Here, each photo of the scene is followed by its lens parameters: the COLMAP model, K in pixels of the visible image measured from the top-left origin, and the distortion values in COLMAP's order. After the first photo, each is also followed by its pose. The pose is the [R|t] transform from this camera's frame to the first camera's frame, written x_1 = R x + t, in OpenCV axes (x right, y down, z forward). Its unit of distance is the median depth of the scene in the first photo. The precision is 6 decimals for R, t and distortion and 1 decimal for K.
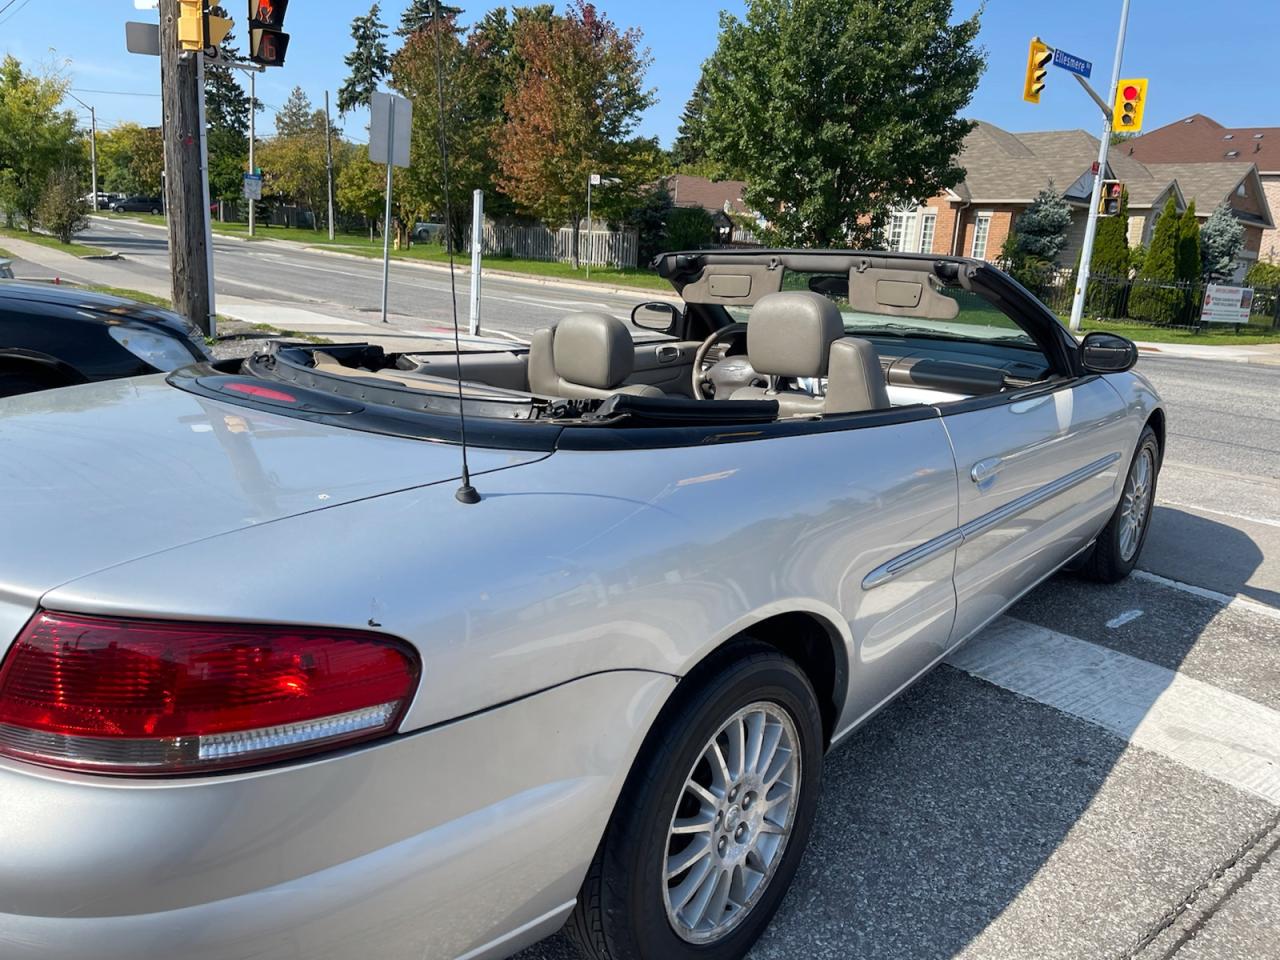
lens RADIAL K [[962.9, 0, 651.3], [0, 962.9, 481.9], [0, 0, 1]] dist [0.070070, -0.085713]
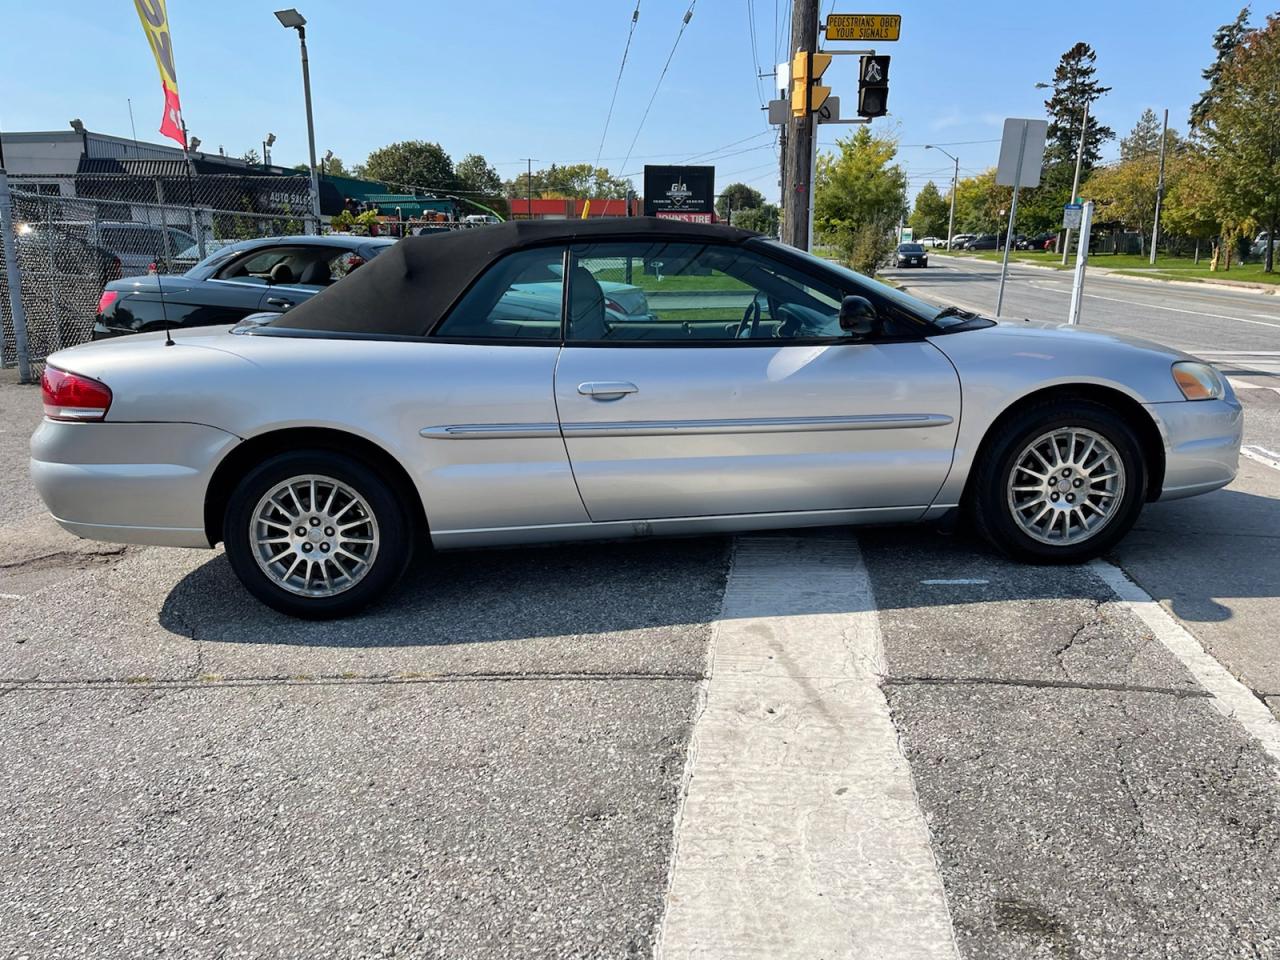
lens RADIAL K [[990.7, 0, 665.2], [0, 990.7, 481.7], [0, 0, 1]] dist [0.058281, -0.105561]
pose [[0.685596, 0.105642, -0.720276, 0.139176], [-0.131860, 0.991070, 0.019848, 0.007810], [0.715941, 0.081368, 0.693403, 0.008301]]
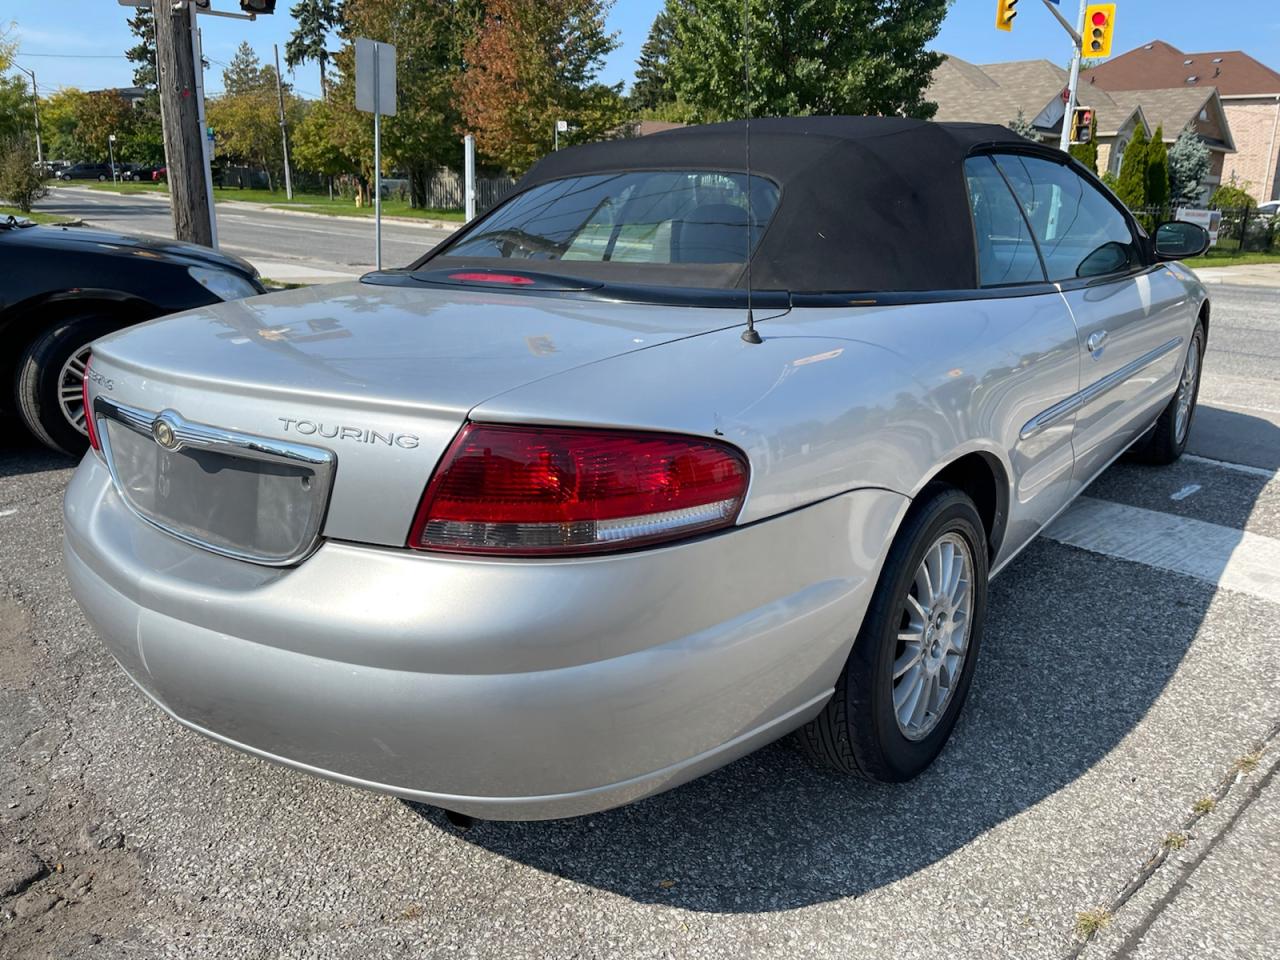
lens RADIAL K [[958.3, 0, 648.9], [0, 958.3, 478.7], [0, 0, 1]] dist [0.108886, -0.146715]
pose [[0.998504, -0.045980, 0.029585, -0.019524], [0.044615, 0.997980, 0.045234, 0.006799], [-0.031605, -0.043846, 0.998538, -0.009000]]
